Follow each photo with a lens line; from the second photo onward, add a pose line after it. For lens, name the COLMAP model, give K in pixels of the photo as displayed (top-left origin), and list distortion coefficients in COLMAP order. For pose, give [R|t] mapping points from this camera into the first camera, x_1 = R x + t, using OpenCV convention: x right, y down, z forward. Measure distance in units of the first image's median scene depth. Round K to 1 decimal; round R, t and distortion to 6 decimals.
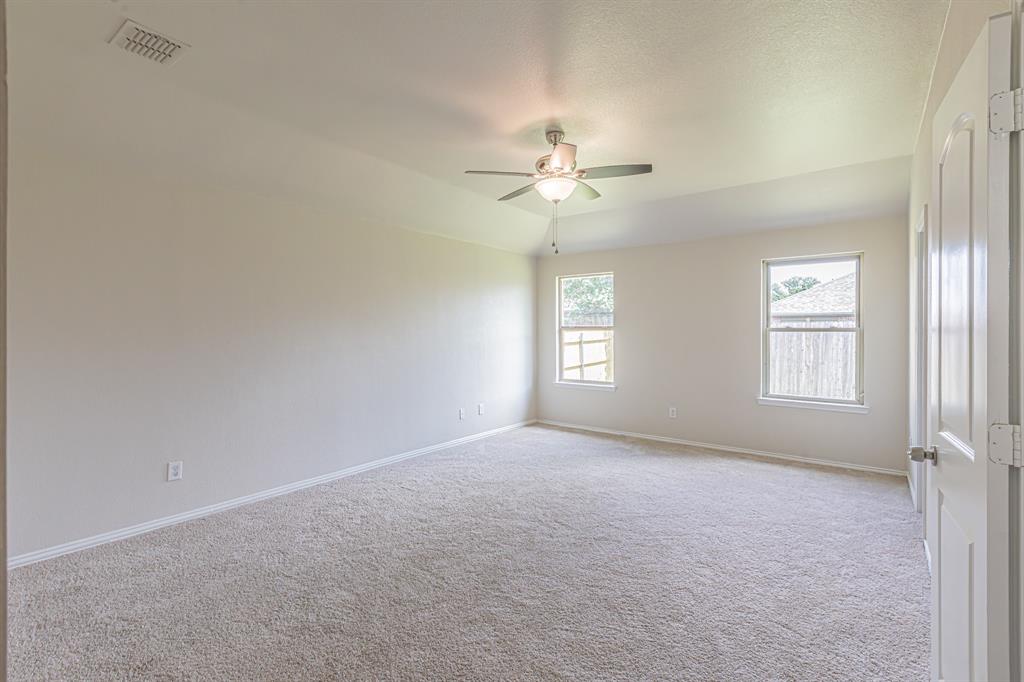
lens RADIAL K [[461.9, 0, 514.3], [0, 461.9, 345.6], [0, 0, 1]] dist [-0.001330, -0.000539]
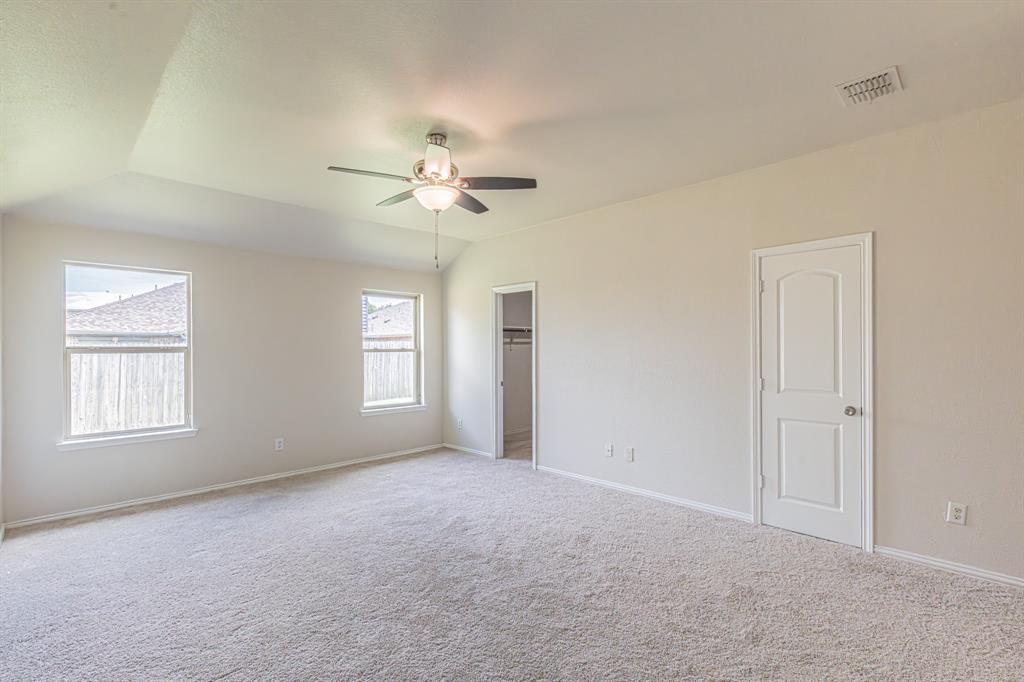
lens RADIAL K [[461.9, 0, 514.3], [0, 461.9, 345.6], [0, 0, 1]] dist [-0.001330, -0.000539]
pose [[0.134183, 0.015251, 0.990839, -0.546400], [0.045906, 0.998712, -0.021589, -0.004162], [-0.989893, 0.048383, 0.133311, 0.490404]]
